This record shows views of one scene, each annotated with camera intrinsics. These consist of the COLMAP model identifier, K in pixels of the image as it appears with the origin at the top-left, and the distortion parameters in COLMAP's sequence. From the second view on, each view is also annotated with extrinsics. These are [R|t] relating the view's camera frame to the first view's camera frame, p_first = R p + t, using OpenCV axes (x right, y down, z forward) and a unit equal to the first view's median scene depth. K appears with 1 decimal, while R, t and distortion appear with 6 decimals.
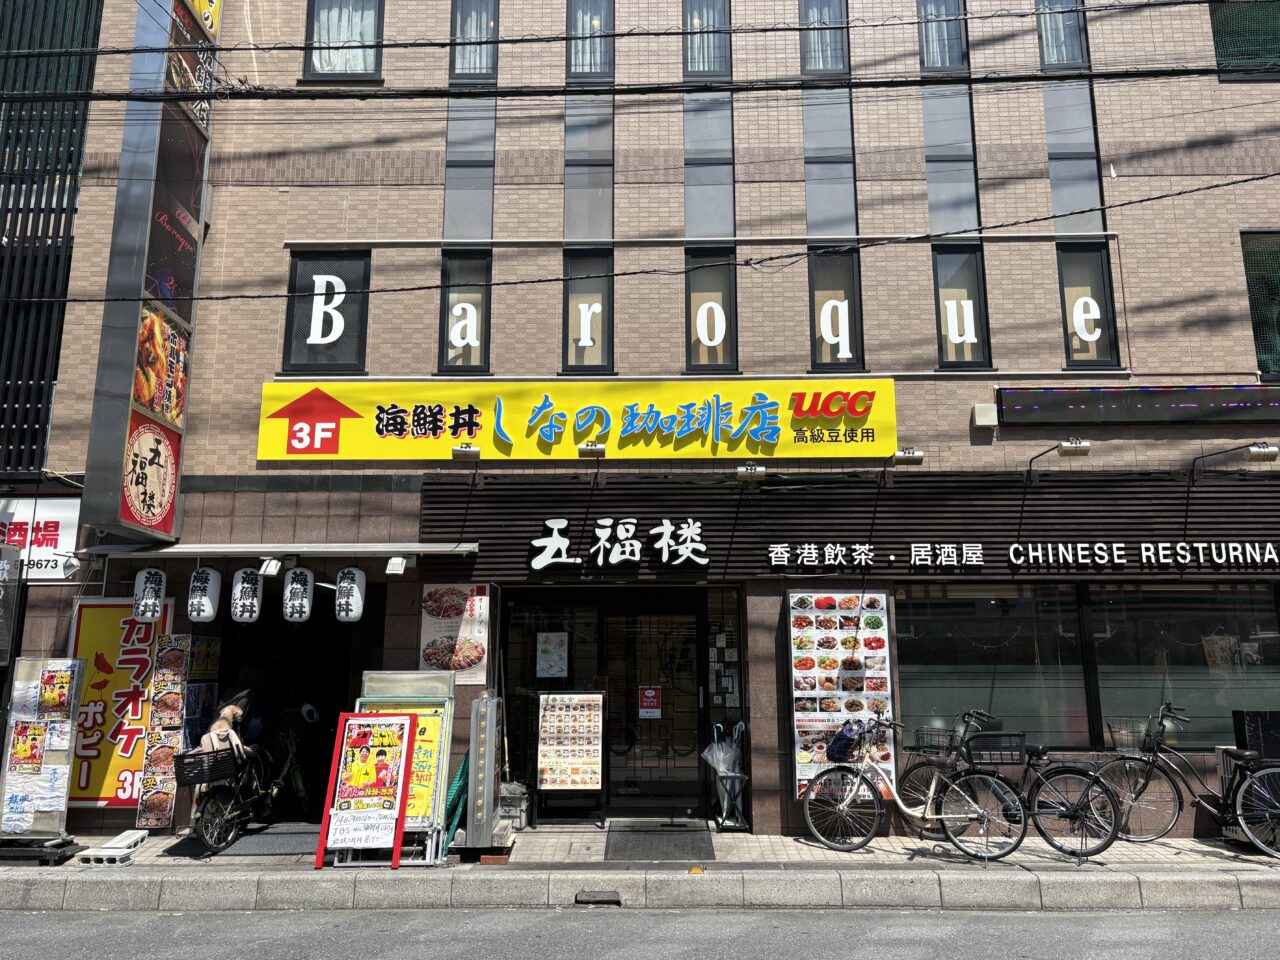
lens RADIAL K [[1019.5, 0, 640.0], [0, 1019.5, 480.0], [0, 0, 1]] dist [0.071015, -0.001348]
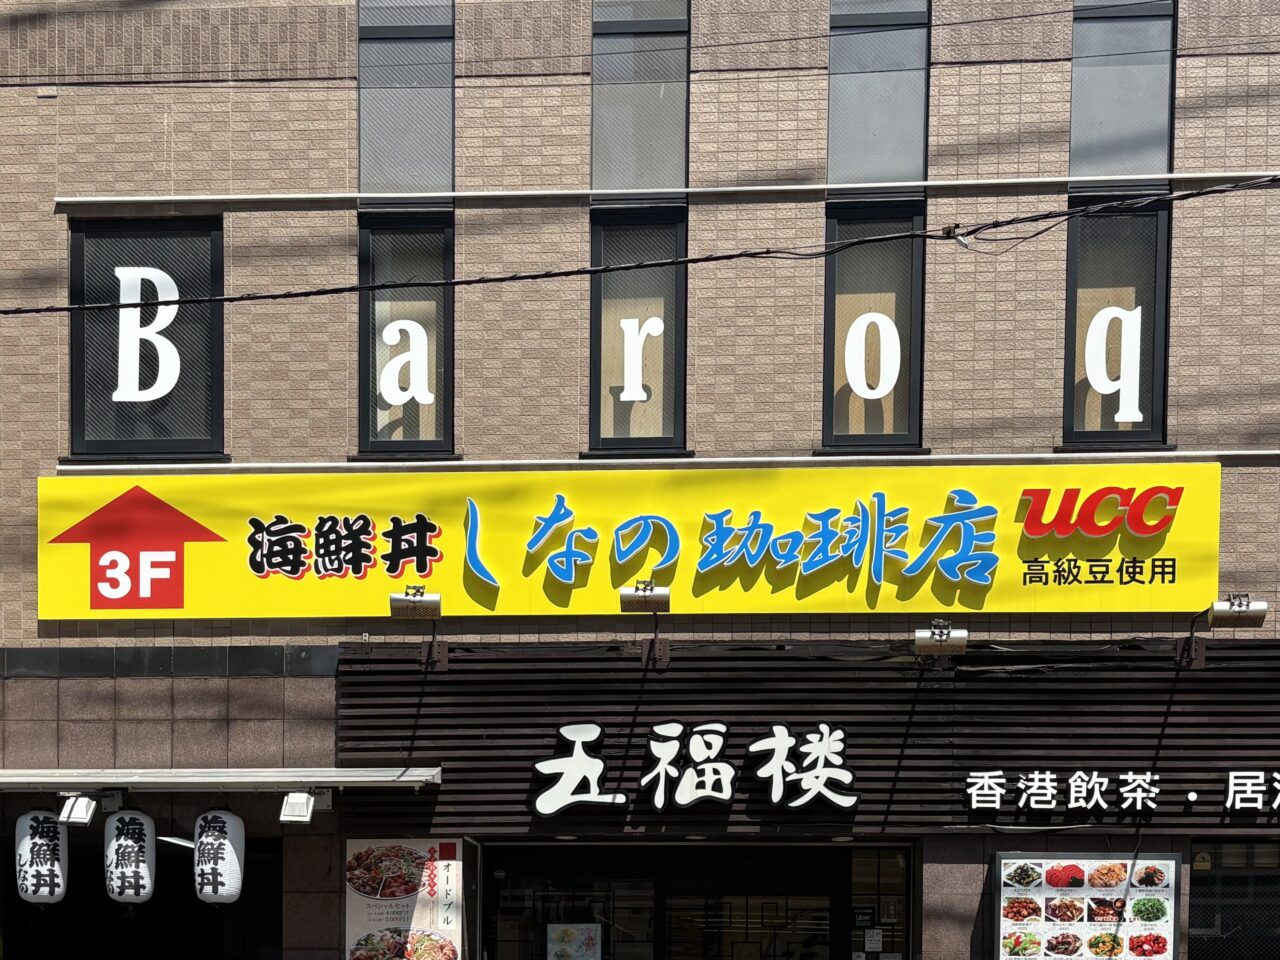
lens RADIAL K [[1632.4, 0, 640.0], [0, 1632.4, 480.0], [0, 0, 1]] dist [0.255525, -0.842650]
pose [[0.998812, -0.006101, -0.048338, -0.007554], [0.001149, 0.994802, -0.101817, -0.003396], [0.048708, 0.101641, 0.993628, 0.135546]]
